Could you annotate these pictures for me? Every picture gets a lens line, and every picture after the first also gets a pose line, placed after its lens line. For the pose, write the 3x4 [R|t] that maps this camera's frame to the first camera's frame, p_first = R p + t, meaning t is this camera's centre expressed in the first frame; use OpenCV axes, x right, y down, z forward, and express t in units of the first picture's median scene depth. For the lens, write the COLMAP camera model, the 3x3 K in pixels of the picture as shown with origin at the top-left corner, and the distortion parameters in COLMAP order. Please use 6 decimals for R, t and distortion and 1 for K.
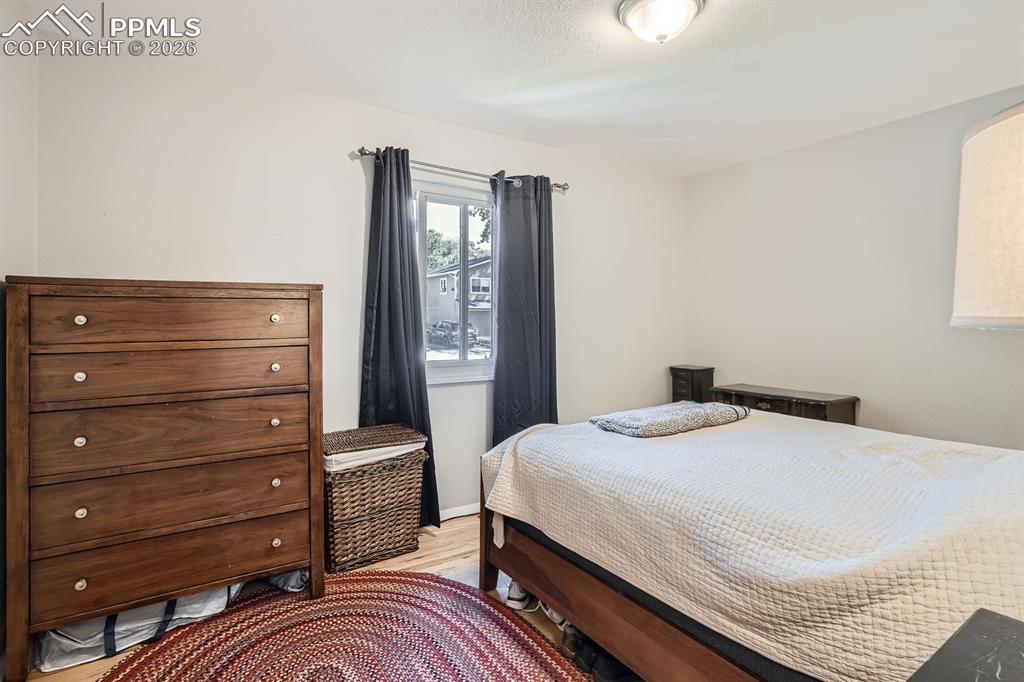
lens RADIAL K [[499.5, 0, 512.0], [0, 499.5, 320.9], [0, 0, 1]] dist [-0.044459, 0.028085]
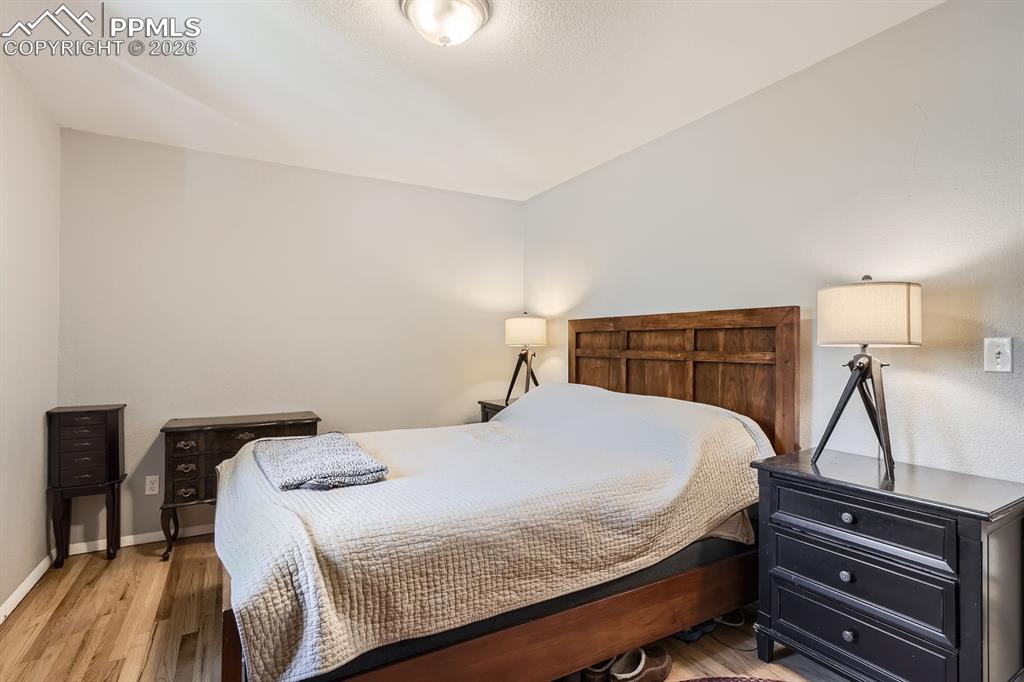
lens RADIAL K [[507.1, 0, 512.0], [0, 507.1, 341.0], [0, 0, 1]] dist [-0.047729, 0.030357]
pose [[0.070653, 0.005413, 0.997486, -0.811041], [-0.004104, 0.999978, -0.005135, 0.004356], [-0.997492, -0.003731, 0.070674, 1.018041]]
